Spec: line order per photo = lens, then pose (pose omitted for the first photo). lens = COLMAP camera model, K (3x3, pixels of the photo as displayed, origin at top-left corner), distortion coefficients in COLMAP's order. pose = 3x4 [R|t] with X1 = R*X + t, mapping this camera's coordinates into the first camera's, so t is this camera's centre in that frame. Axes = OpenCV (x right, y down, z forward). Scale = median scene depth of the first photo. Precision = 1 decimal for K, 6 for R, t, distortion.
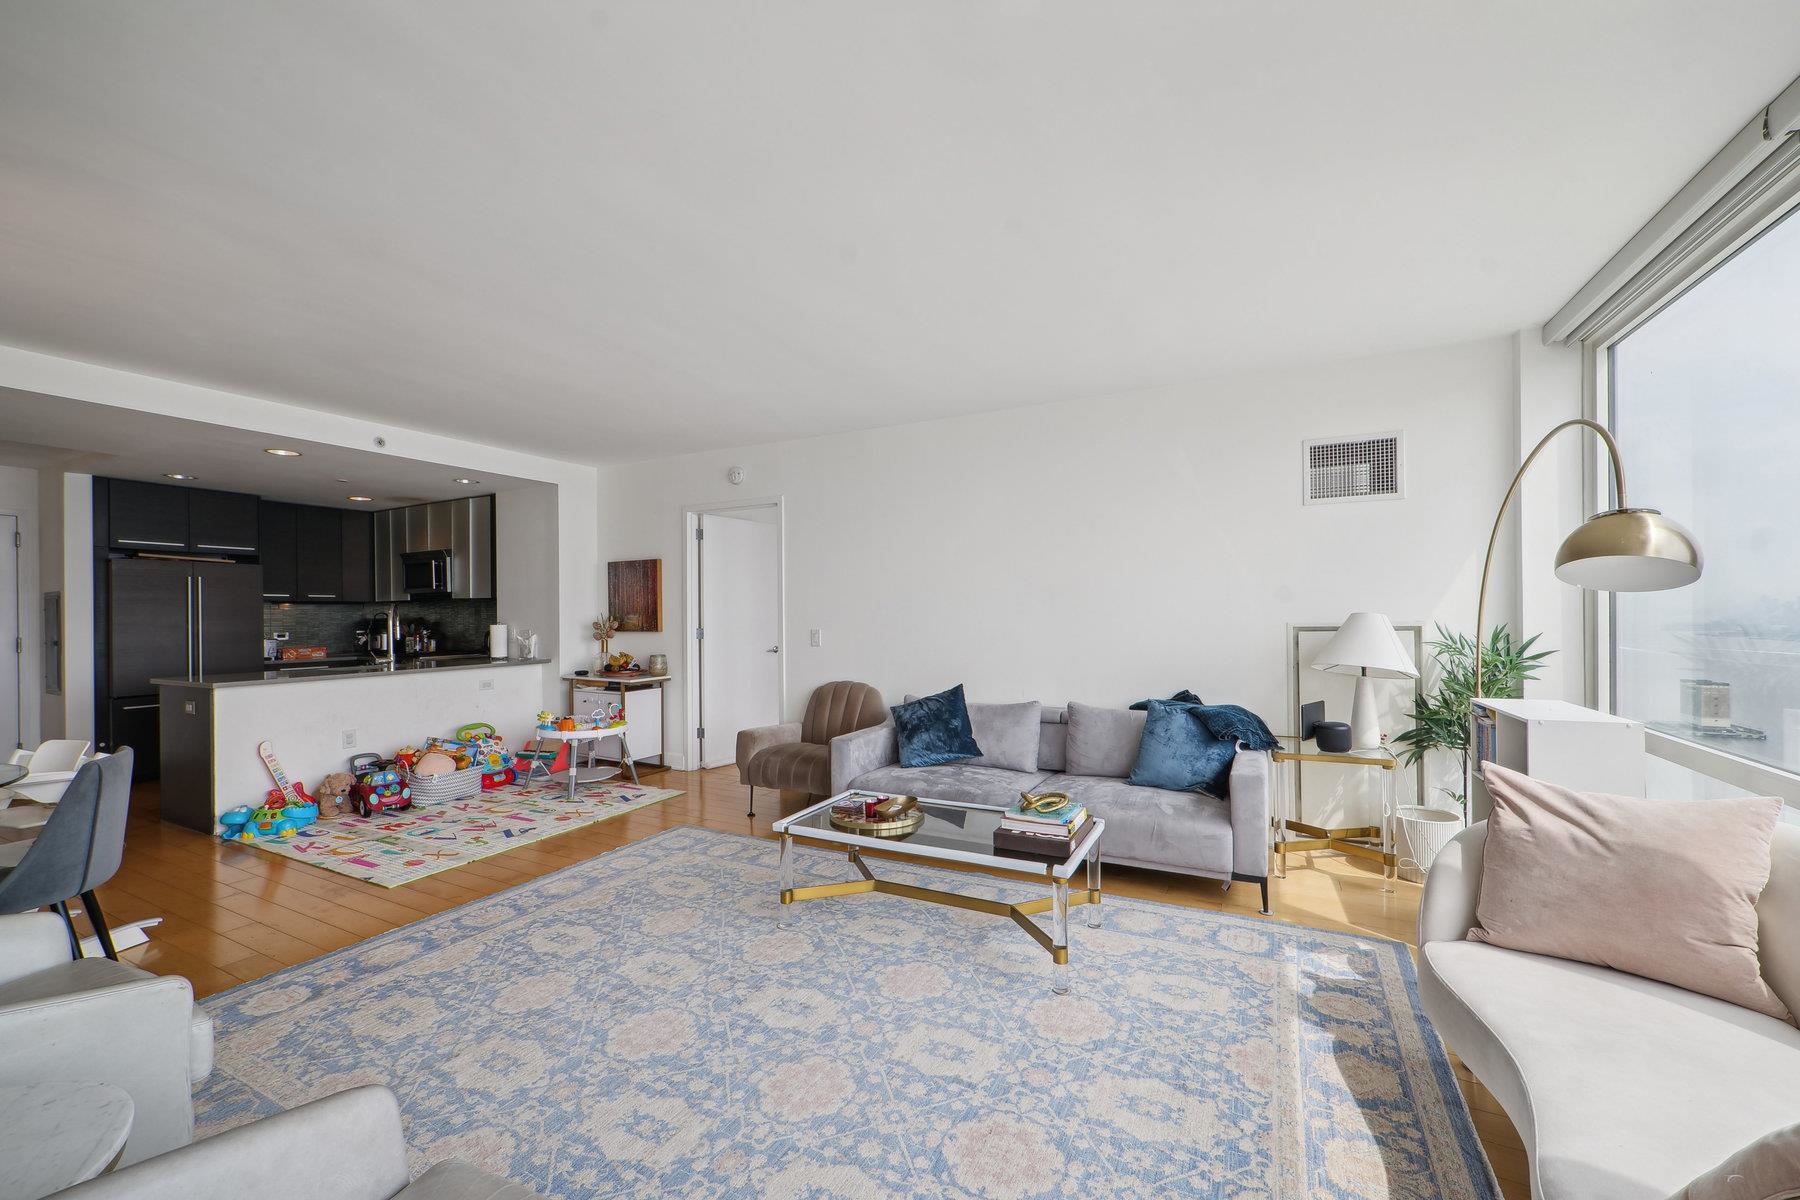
lens RADIAL K [[707.9, 0, 903.9], [0, 707.9, 612.7], [0, 0, 1]] dist [-0.016677, 0.006596]
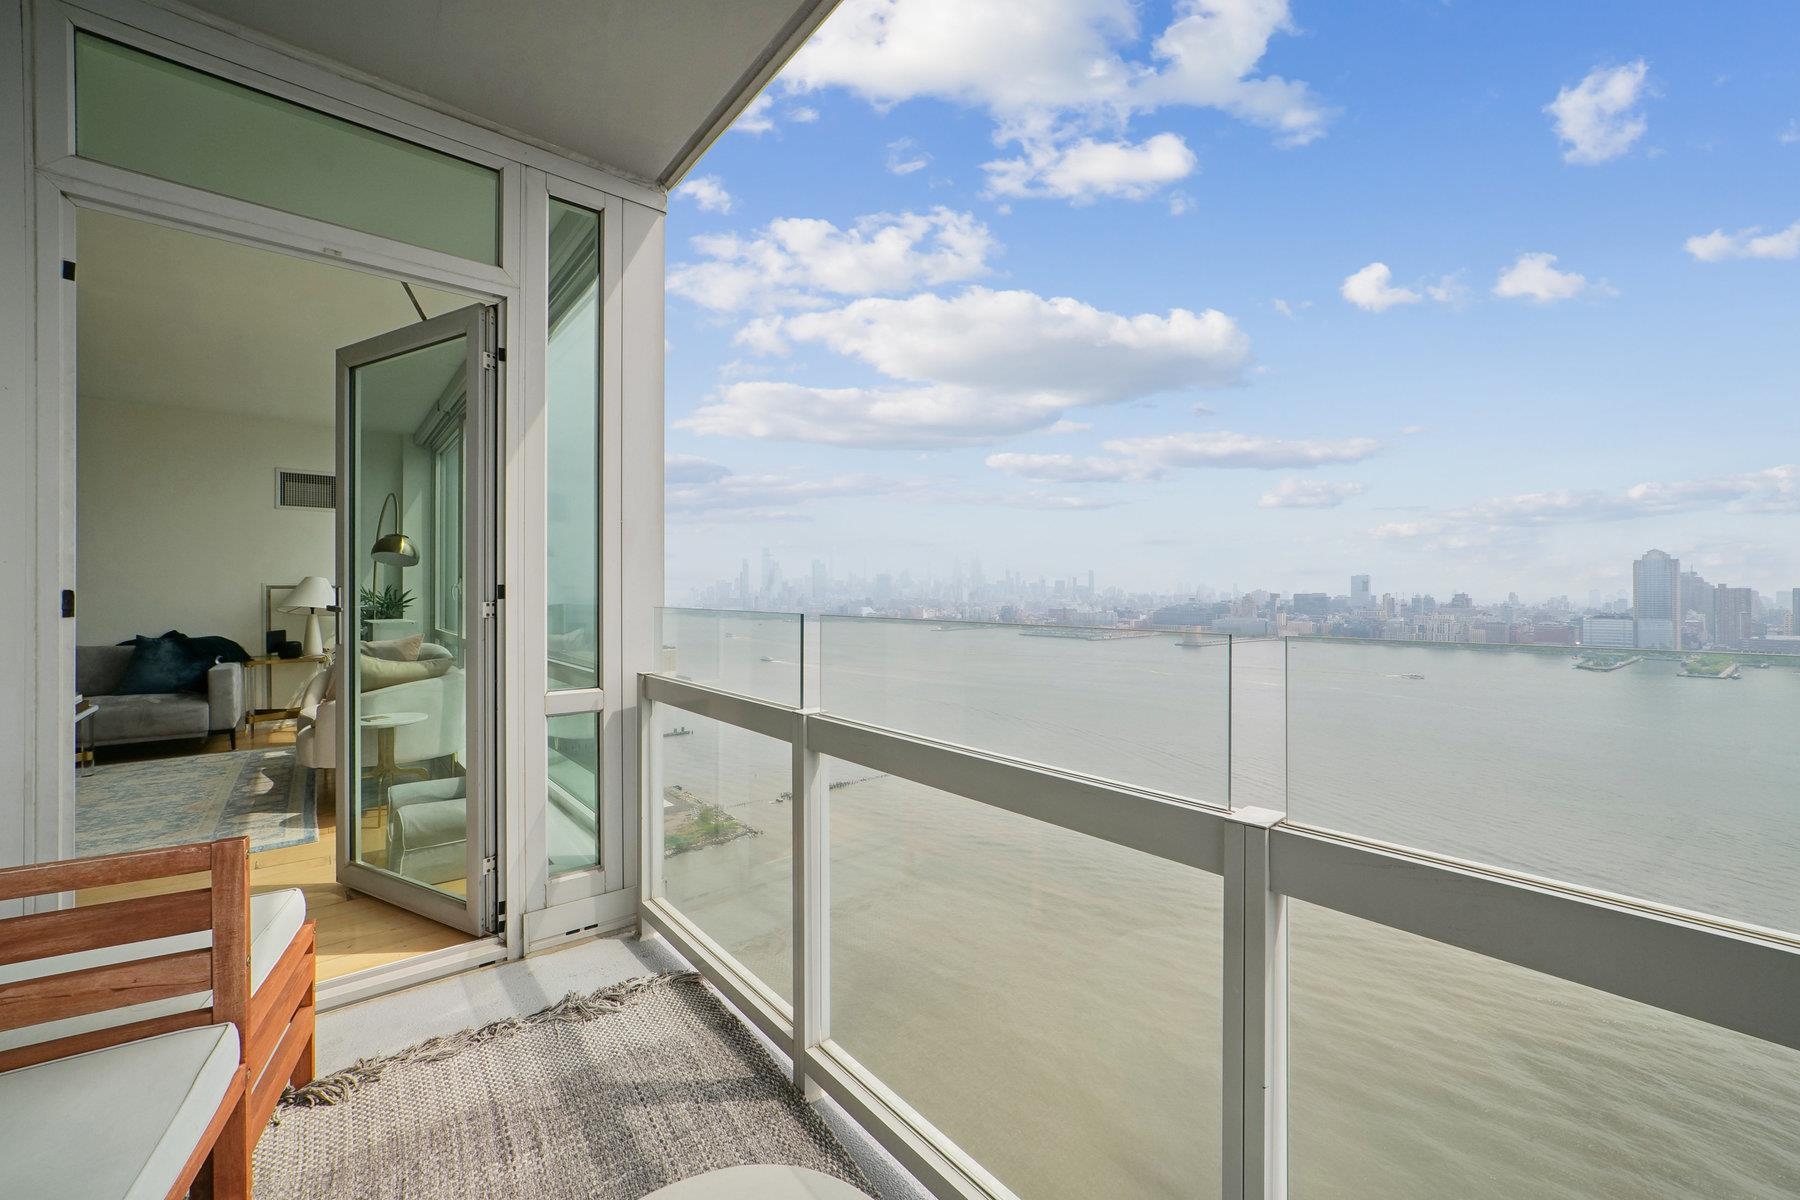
lens RADIAL K [[707.9, 0, 903.7], [0, 707.9, 605.6], [0, 0, 1]] dist [-0.016677, 0.006596]
pose [[0.394742, -0.007017, 0.918765, -0.348380], [-0.006740, 0.999922, 0.010533, 0.042126], [-0.918767, -0.010350, 0.394663, -1.000825]]
